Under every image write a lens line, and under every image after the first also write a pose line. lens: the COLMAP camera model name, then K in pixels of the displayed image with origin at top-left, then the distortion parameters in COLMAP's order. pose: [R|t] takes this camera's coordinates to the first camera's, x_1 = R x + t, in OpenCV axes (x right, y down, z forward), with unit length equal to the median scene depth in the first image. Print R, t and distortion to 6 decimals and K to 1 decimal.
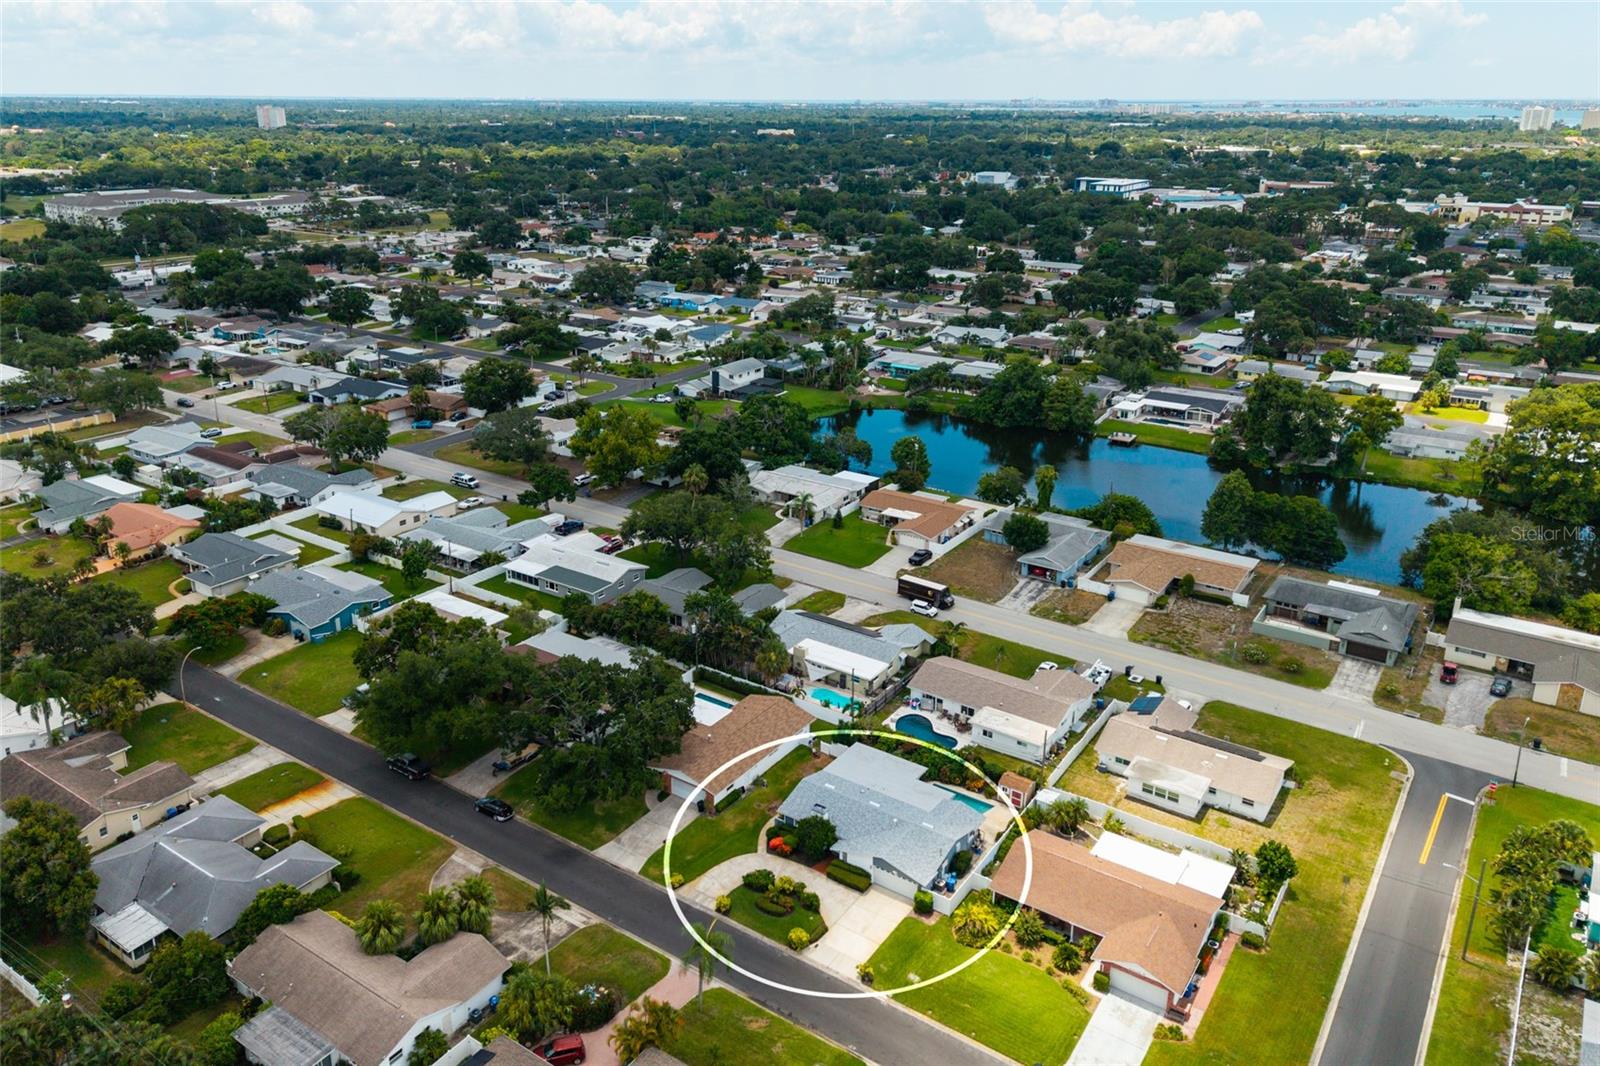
lens RADIAL K [[1144.8, 0, 777.1], [0, 1144.8, 502.8], [0, 0, 1]] dist [0.062394, -0.037295]
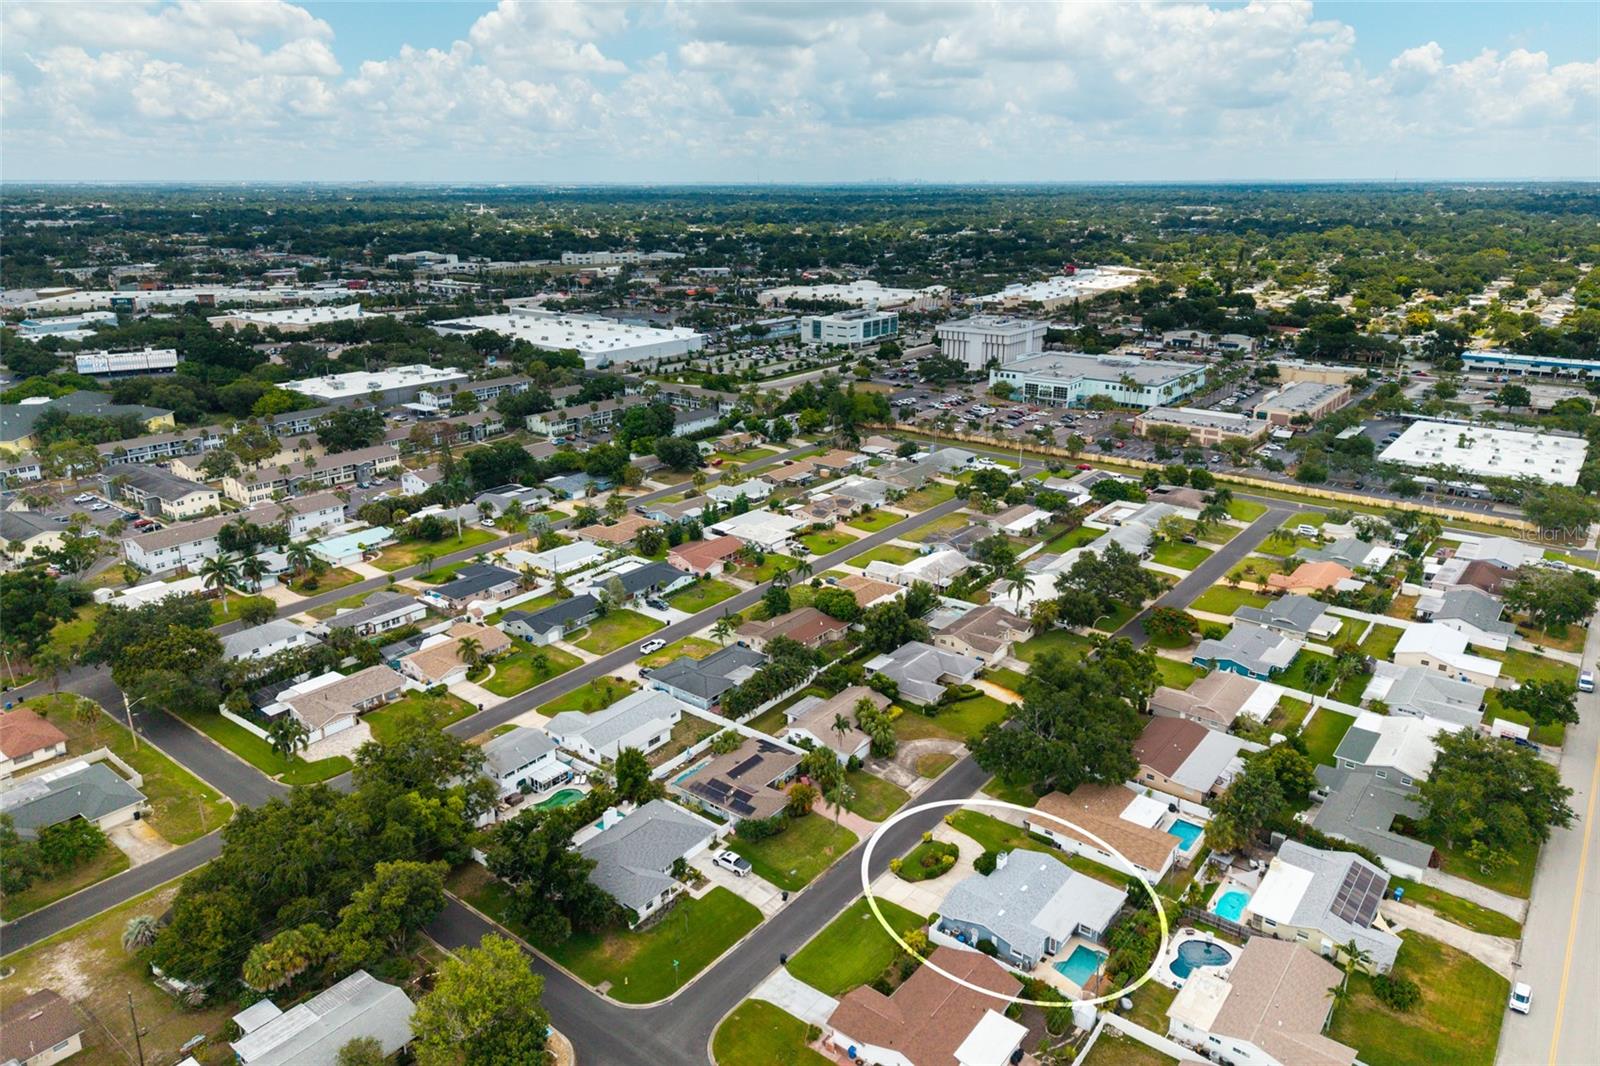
lens RADIAL K [[1046.7, 0, 805.8], [0, 1046.7, 524.3], [0, 0, 1]] dist [0.064083, -0.052046]
pose [[-0.046419, 0.309782, -0.949674, 0.630223], [-0.331024, 0.892211, 0.307217, -0.217568], [0.942480, 0.328626, 0.061130, 0.339303]]
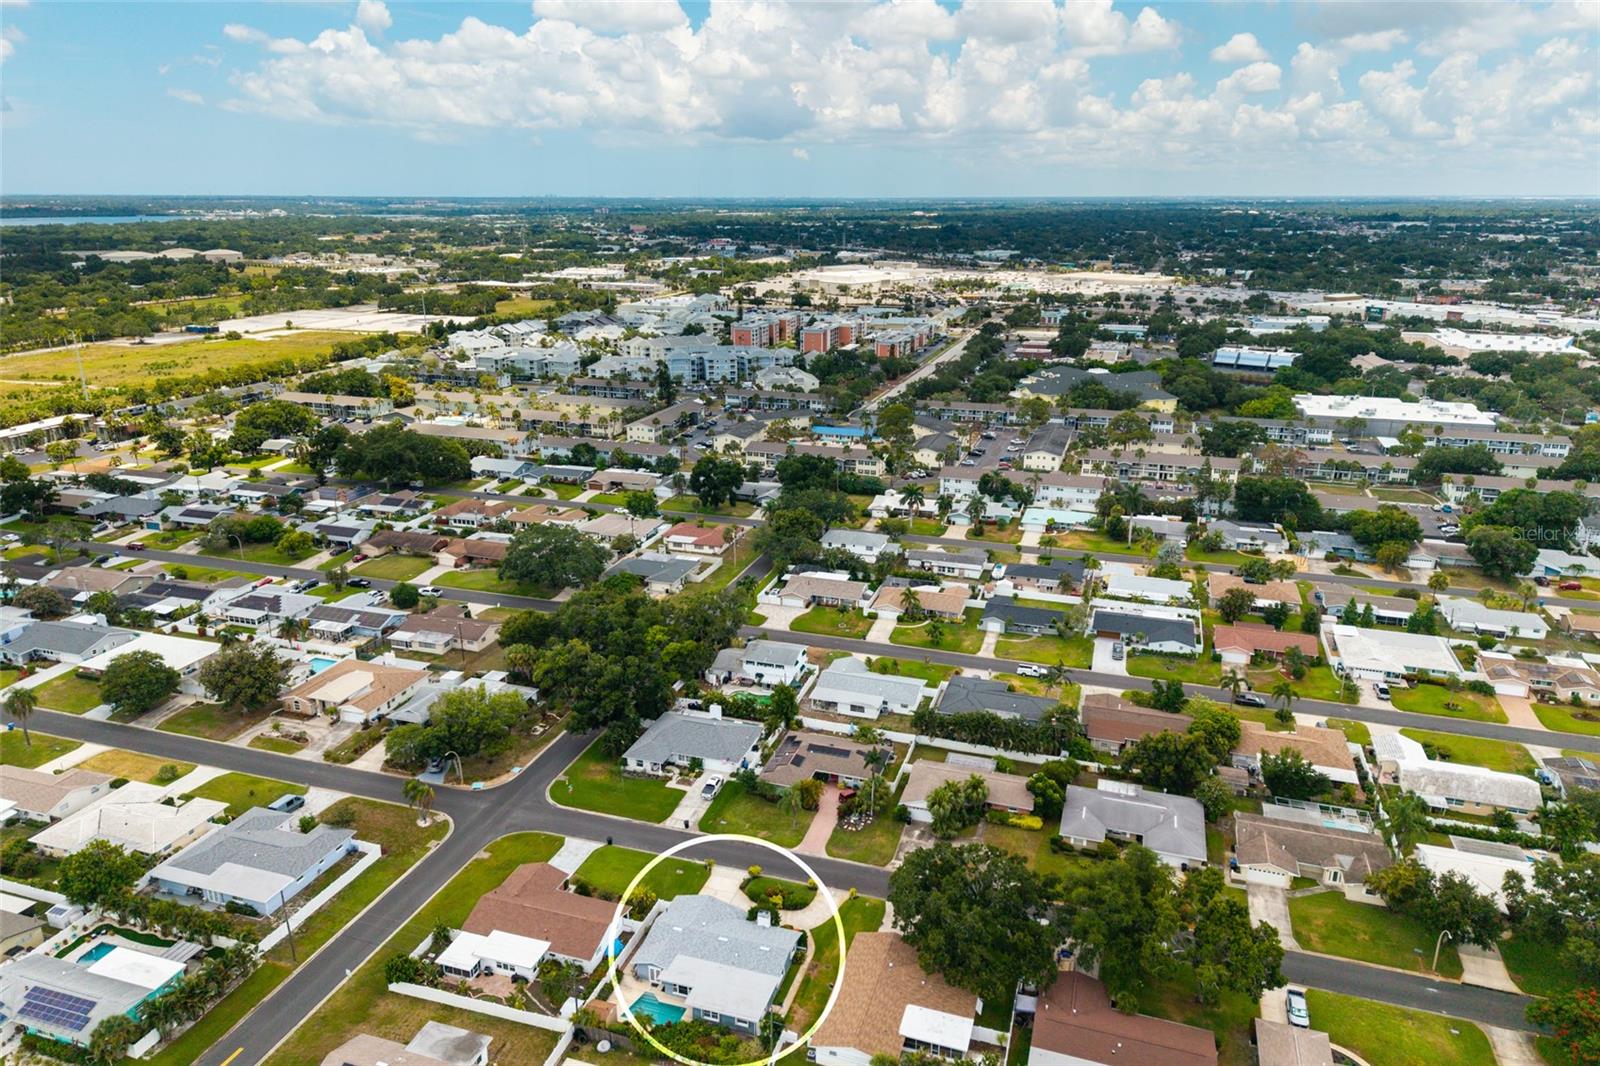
lens RADIAL K [[1046.7, 0, 806.5], [0, 1046.7, 532.8], [0, 0, 1]] dist [0.064083, -0.052046]
pose [[-0.954886, 0.087660, -0.283740, 0.162714], [-0.101750, 0.801039, 0.589902, -0.433020], [0.278998, 0.592159, -0.755981, 0.946351]]
